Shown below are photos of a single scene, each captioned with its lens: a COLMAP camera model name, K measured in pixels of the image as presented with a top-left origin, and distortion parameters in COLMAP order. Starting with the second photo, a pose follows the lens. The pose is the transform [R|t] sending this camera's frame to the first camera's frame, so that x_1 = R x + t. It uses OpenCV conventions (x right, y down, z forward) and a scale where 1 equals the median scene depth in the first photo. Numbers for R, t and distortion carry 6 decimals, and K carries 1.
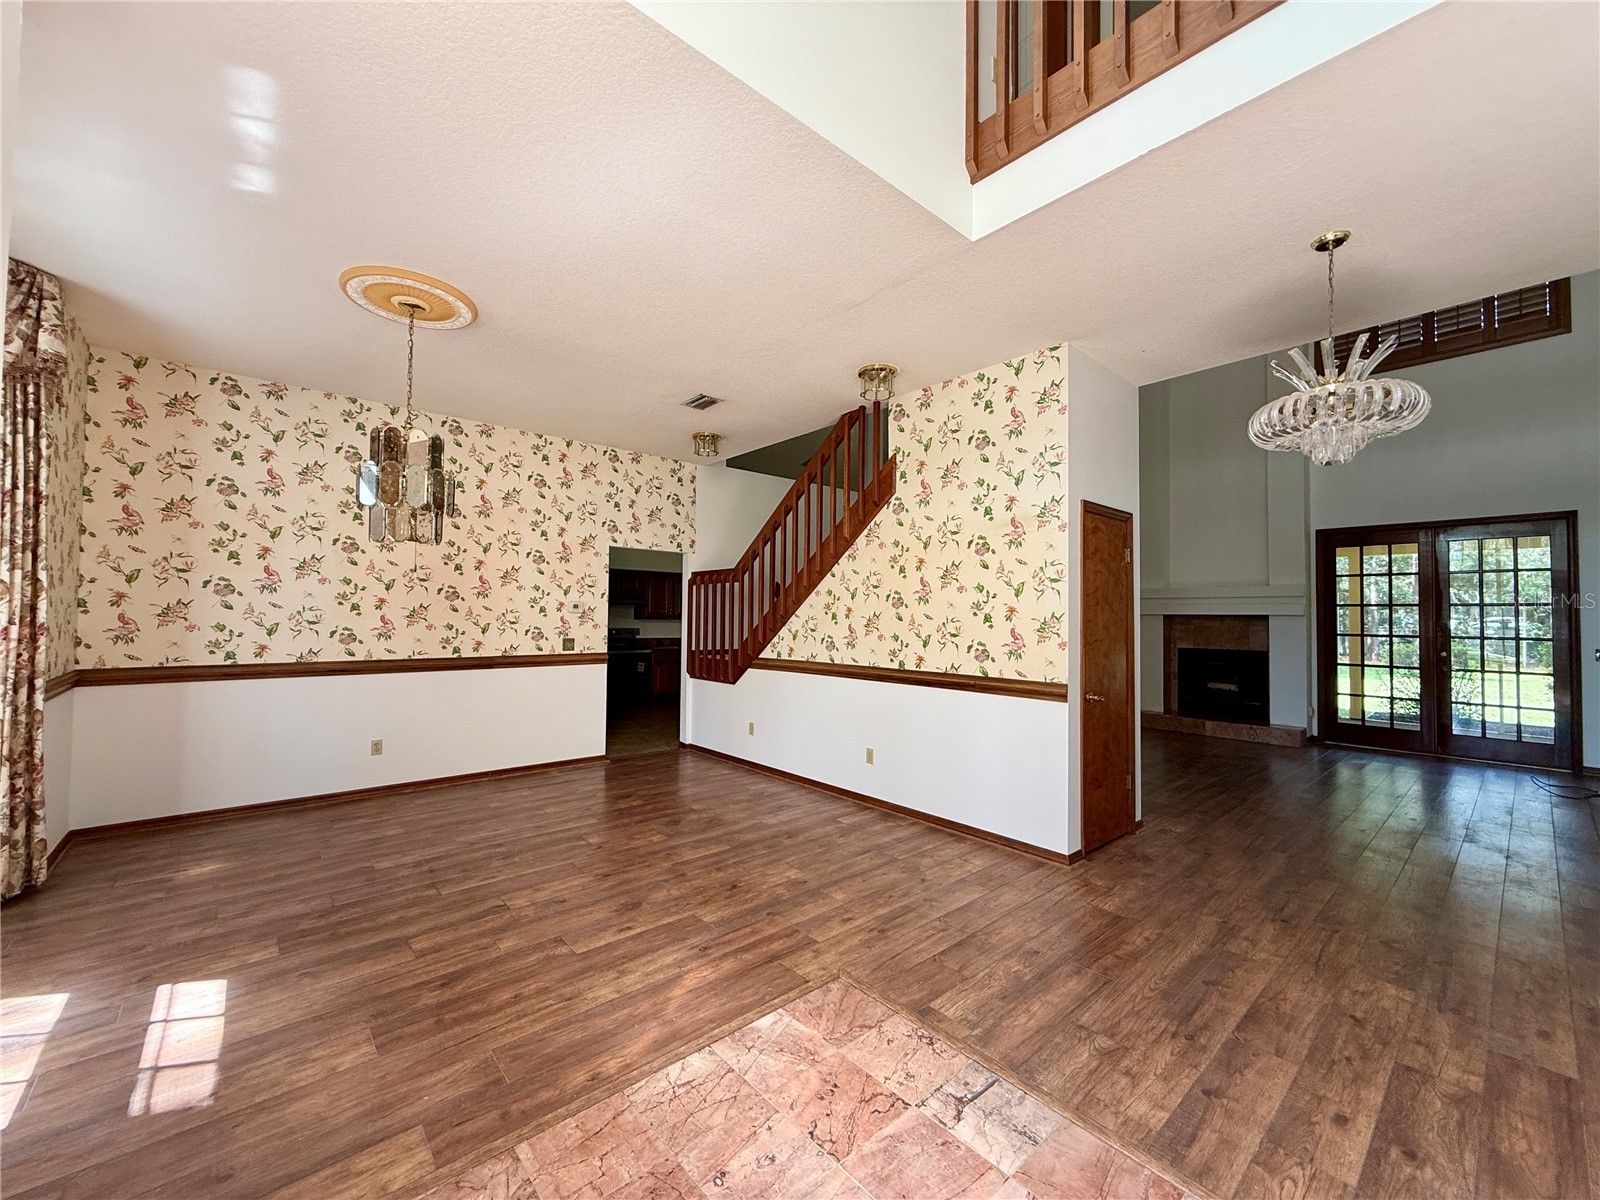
lens RADIAL K [[638.4, 0, 793.4], [0, 638.4, 598.8], [0, 0, 1]] dist [-0.000027, -0.000011]
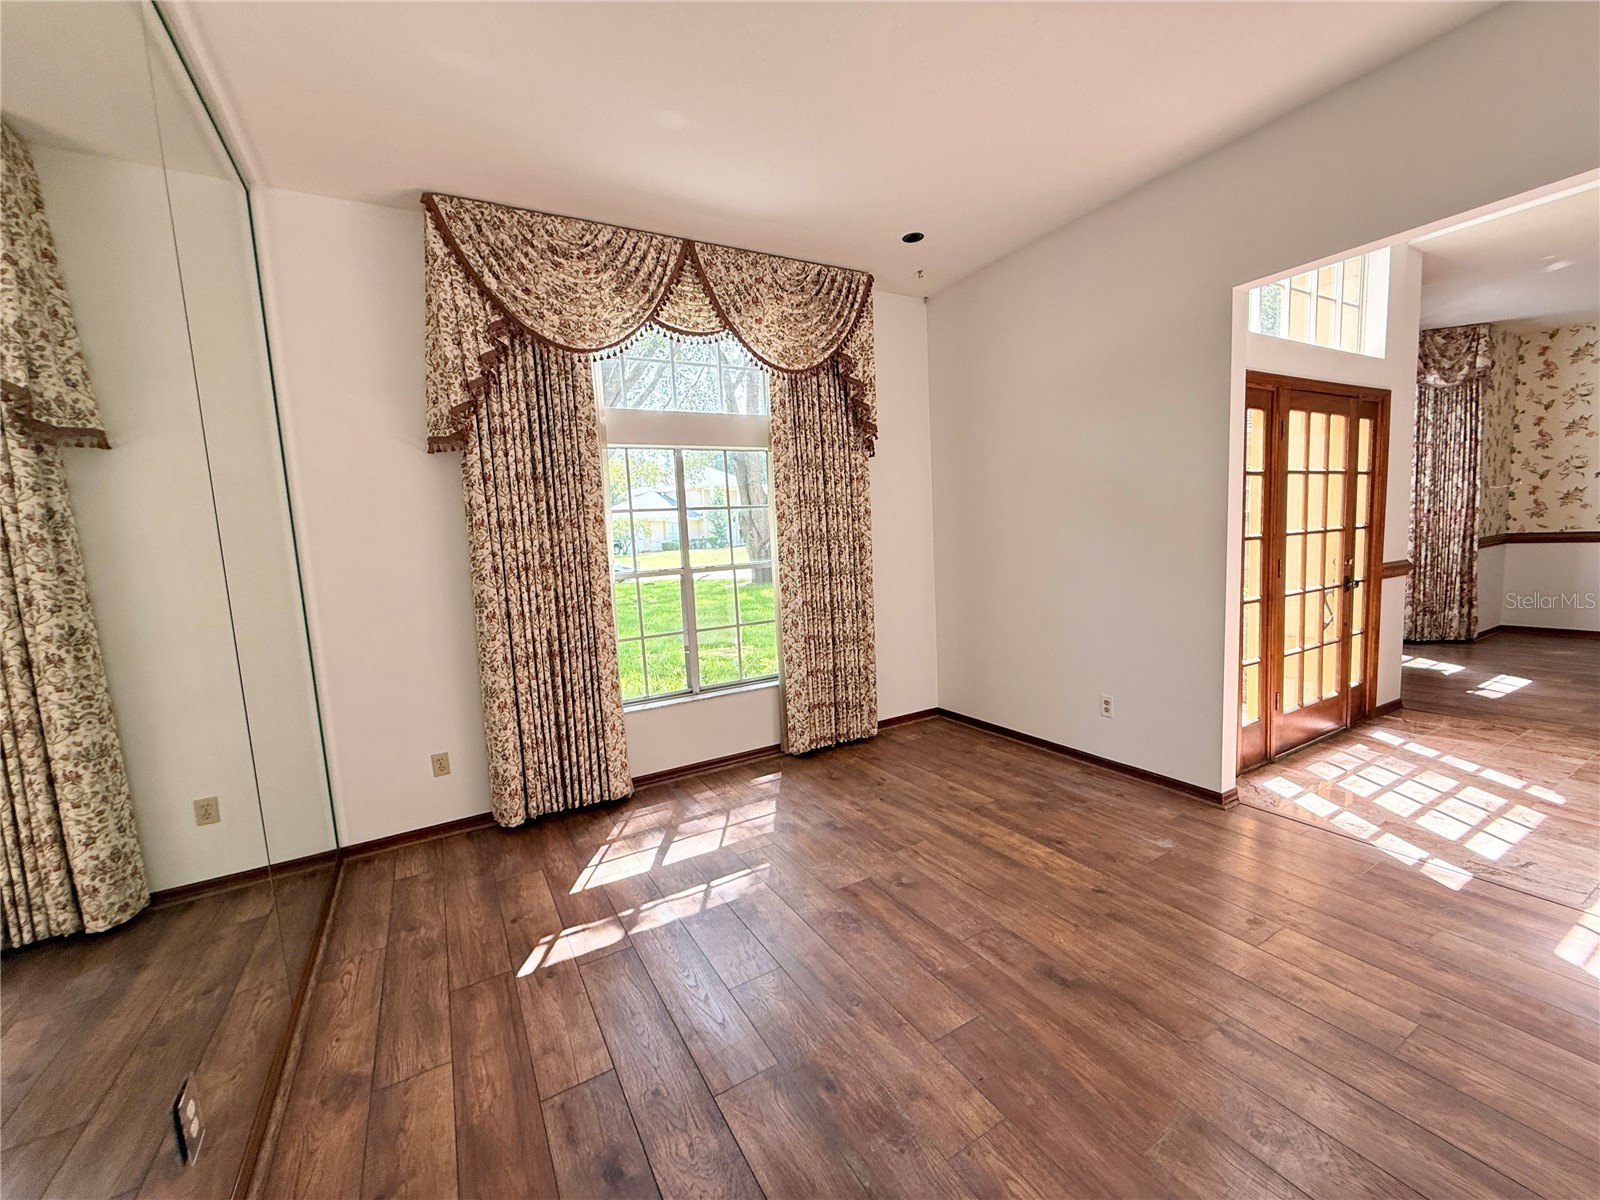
lens RADIAL K [[638.4, 0, 794.7], [0, 638.4, 599.2], [0, 0, 1]] dist [-0.000027, -0.000011]
pose [[-0.195453, 0.103339, -0.975253, 1.102590], [0.076044, 0.993036, 0.089983, -0.015584], [0.977760, -0.056575, -0.201950, -0.629549]]
